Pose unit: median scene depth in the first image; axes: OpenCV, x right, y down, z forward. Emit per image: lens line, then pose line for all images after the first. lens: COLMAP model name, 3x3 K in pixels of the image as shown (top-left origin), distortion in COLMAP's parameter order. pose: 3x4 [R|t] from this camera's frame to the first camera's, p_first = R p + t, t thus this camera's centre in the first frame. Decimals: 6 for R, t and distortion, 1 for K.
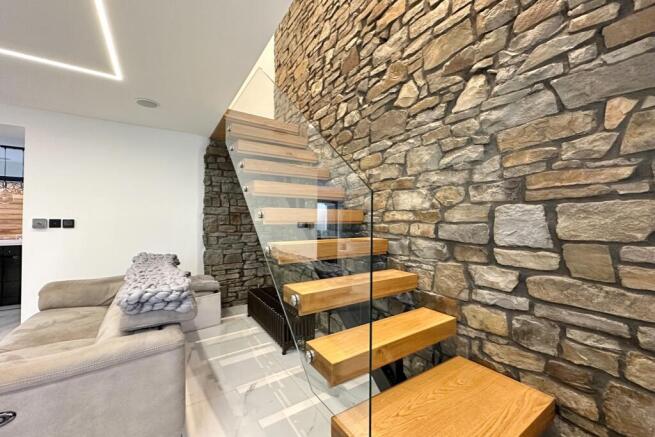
lens RADIAL K [[260.6, 0, 327.1], [0, 260.6, 217.6], [0, 0, 1]] dist [-0.002603, 0.001046]
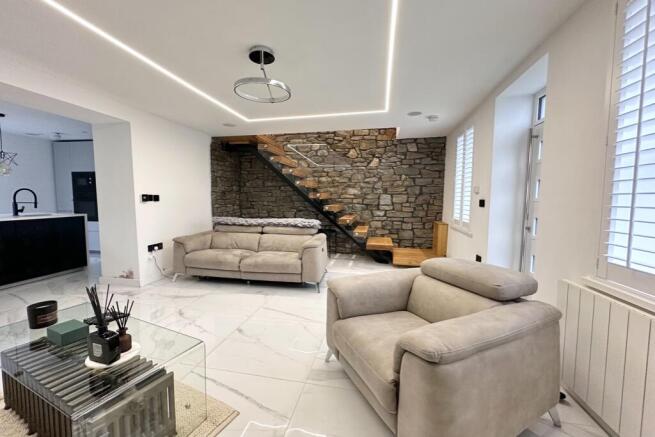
lens RADIAL K [[260.6, 0, 325.1], [0, 260.6, 217.9], [0, 0, 1]] dist [-0.002603, 0.001046]
pose [[0.702052, -0.047542, 0.710536, -2.318041], [-0.021359, 0.995914, 0.087741, -0.020123], [-0.711805, -0.076775, 0.698169, -0.984817]]
